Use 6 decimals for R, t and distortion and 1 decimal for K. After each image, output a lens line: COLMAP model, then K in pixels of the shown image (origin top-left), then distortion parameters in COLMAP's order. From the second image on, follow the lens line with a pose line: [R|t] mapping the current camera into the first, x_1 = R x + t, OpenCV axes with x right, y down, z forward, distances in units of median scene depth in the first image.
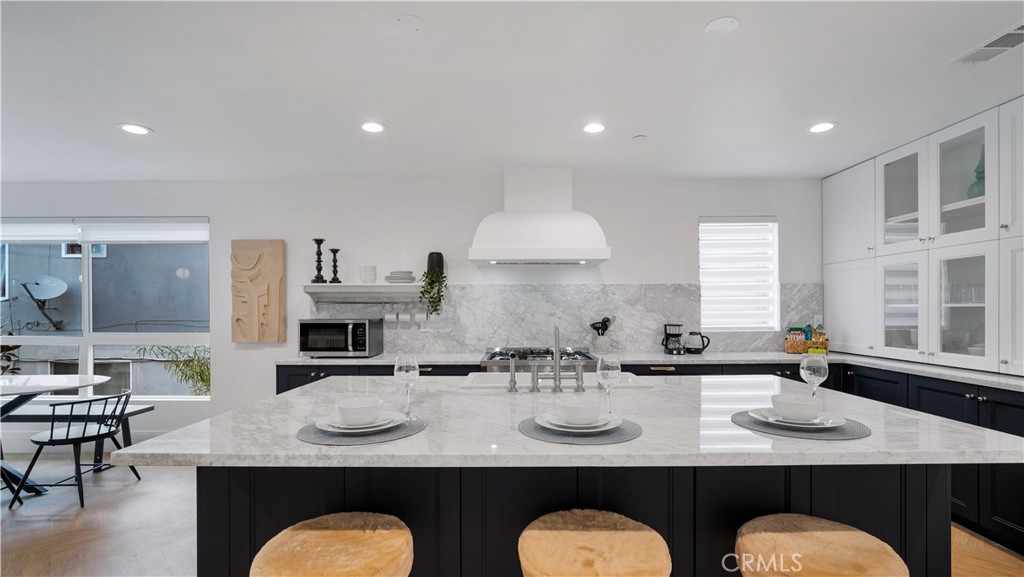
lens RADIAL K [[472.5, 0, 511.5], [0, 472.5, 313.7], [0, 0, 1]] dist [0.000350, 0.001509]
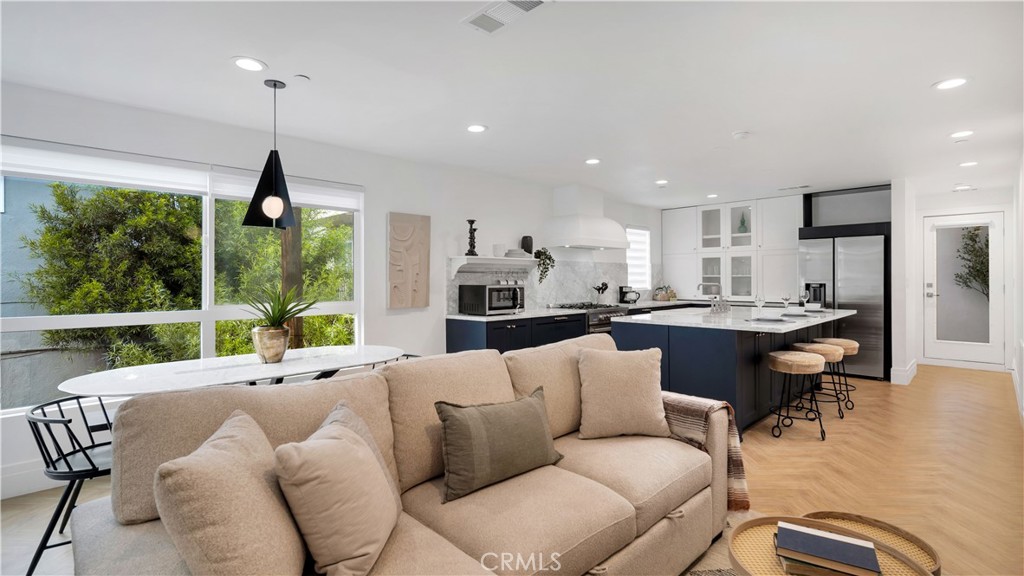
lens RADIAL K [[478.1, 0, 513.6], [0, 478.1, 283.5], [0, 0, 1]] dist [0.000663, 0.000244]
pose [[0.707844, -0.007393, 0.706330, -1.151177], [0.008495, 0.999962, 0.001952, 0.004844], [-0.706317, 0.004619, 0.707880, 0.048253]]
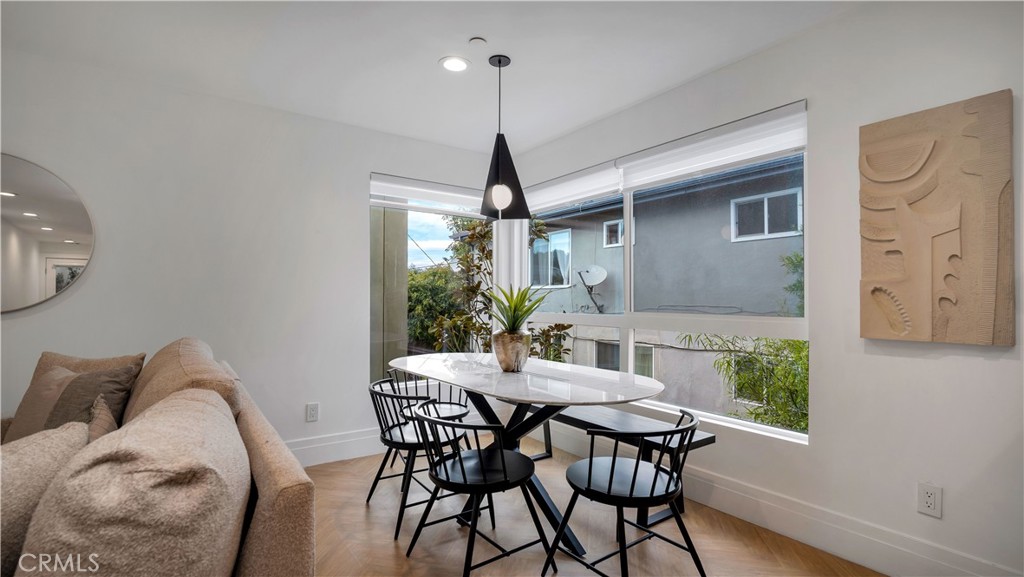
lens RADIAL K [[469.6, 0, 524.5], [0, 469.6, 291.1], [0, 0, 1]] dist [-0.001150, -0.000244]
pose [[0.601465, -0.012240, -0.798805, -0.415657], [-0.012367, 0.999620, -0.024629, 0.029203], [0.798803, 0.024692, 0.601085, 0.436611]]
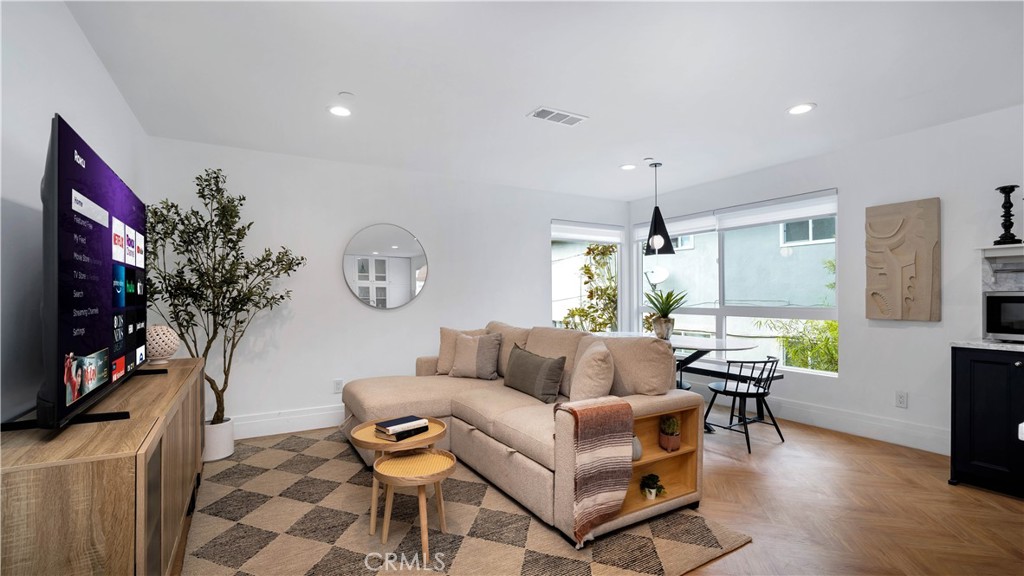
lens RADIAL K [[456.7, 0, 513.6], [0, 456.7, 291.4], [0, 0, 1]] dist [-0.008655, 0.000892]
pose [[0.518799, -0.006907, -0.854868, -0.190311], [-0.005745, 0.999917, -0.011565, 0.022560], [0.854877, 0.010911, 0.518716, -0.050504]]
